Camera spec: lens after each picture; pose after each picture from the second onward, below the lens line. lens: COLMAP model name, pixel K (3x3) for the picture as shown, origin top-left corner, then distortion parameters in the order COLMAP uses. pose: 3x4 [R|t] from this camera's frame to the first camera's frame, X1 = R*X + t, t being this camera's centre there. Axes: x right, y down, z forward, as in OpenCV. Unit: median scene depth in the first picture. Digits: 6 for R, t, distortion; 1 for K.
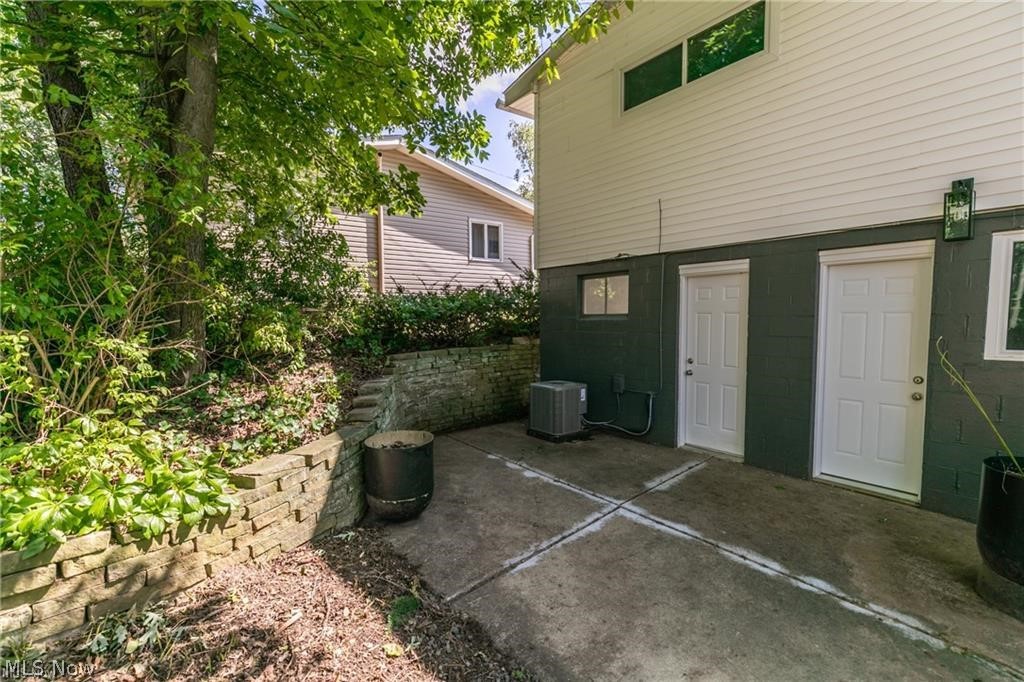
lens RADIAL K [[456.0, 0, 513.3], [0, 456.0, 348.1], [0, 0, 1]] dist [0.000630, 0.000028]
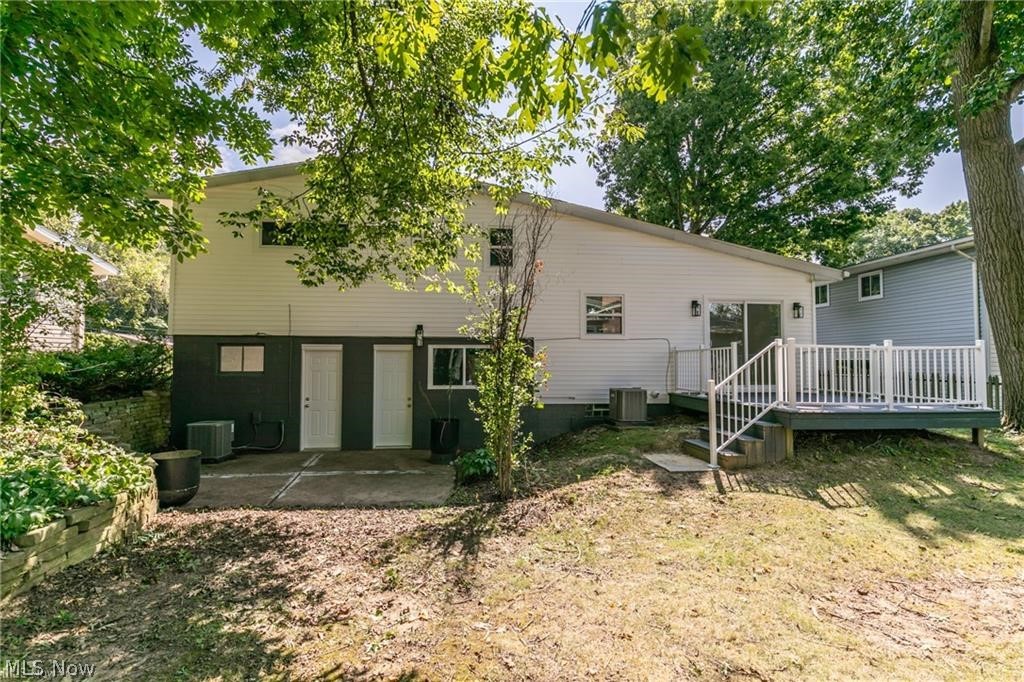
lens RADIAL K [[456.0, 0, 508.4], [0, 456.0, 344.6], [0, 0, 1]] dist [0.000630, 0.000028]
pose [[0.540045, 0.042136, 0.840581, -0.668655], [0.052881, 0.995074, -0.083855, 0.008600], [-0.839973, 0.089736, 0.535156, -0.588662]]
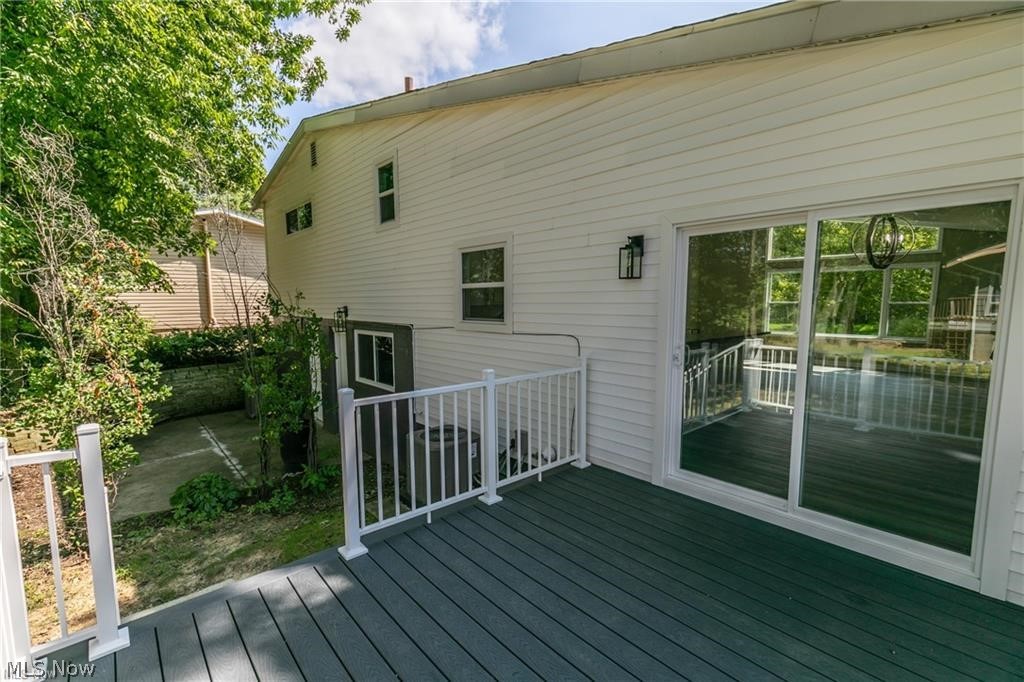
lens RADIAL K [[456.0, 0, 511.5], [0, 456.0, 347.3], [0, 0, 1]] dist [0.000630, 0.000028]
pose [[0.997800, -0.011482, 0.065297, 1.084617], [0.009003, 0.999232, 0.038136, -0.148310], [-0.065685, -0.037464, 0.997137, -0.924652]]
